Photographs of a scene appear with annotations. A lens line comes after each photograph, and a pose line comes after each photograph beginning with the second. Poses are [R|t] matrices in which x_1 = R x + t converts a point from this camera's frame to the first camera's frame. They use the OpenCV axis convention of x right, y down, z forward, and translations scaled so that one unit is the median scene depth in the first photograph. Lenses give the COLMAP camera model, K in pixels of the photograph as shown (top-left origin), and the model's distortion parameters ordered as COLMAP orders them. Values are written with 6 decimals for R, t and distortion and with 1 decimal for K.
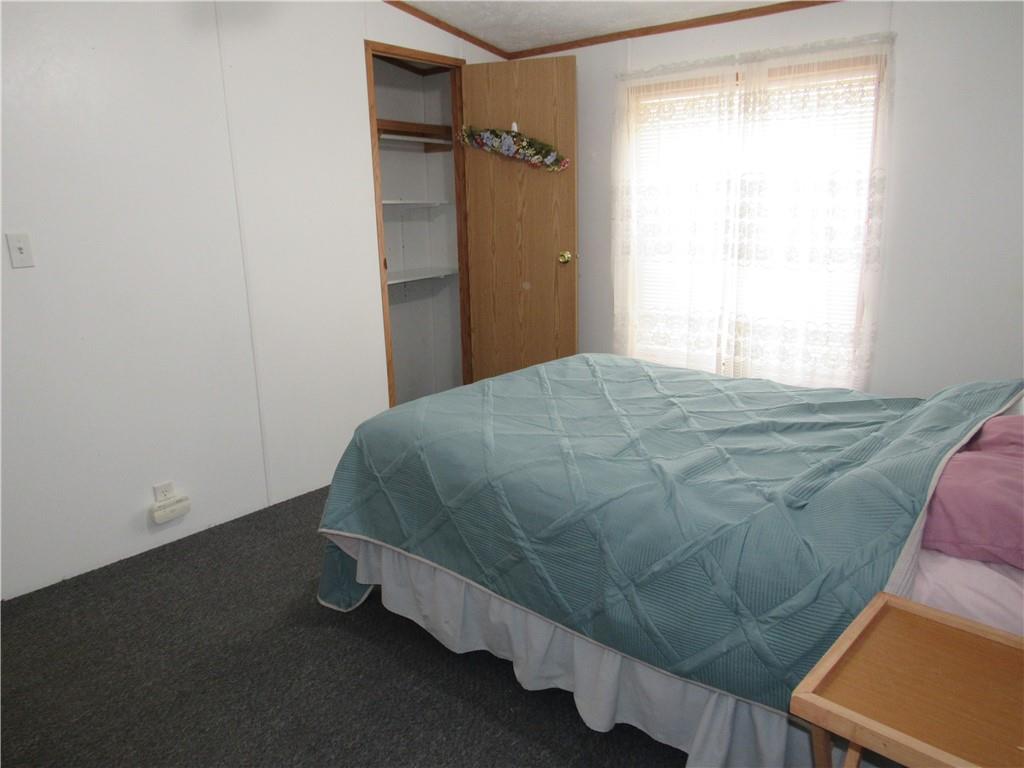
lens RADIAL K [[726.0, 0, 505.9], [0, 726.0, 386.2], [0, 0, 1]] dist [-0.028258, -0.001027]
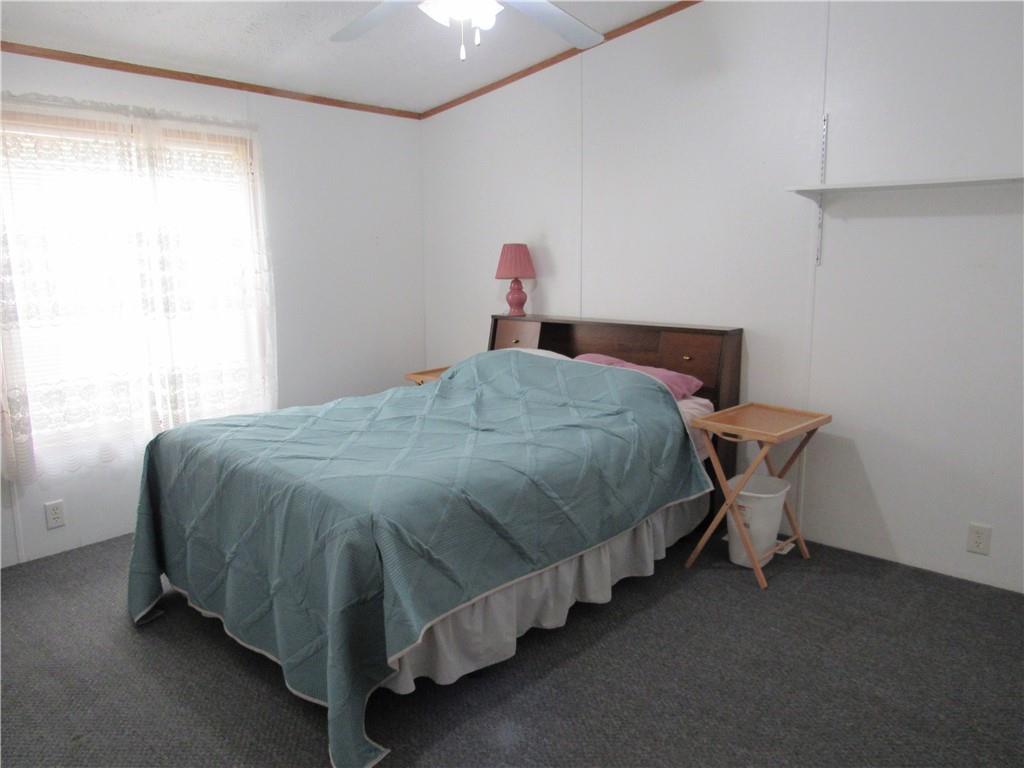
lens RADIAL K [[726.0, 0, 506.0], [0, 726.0, 384.9], [0, 0, 1]] dist [-0.028258, -0.001027]
pose [[0.034786, -0.162315, 0.986126, -0.683393], [0.238327, 0.959603, 0.149542, -0.122249], [-0.970562, 0.229819, 0.072064, 0.522189]]
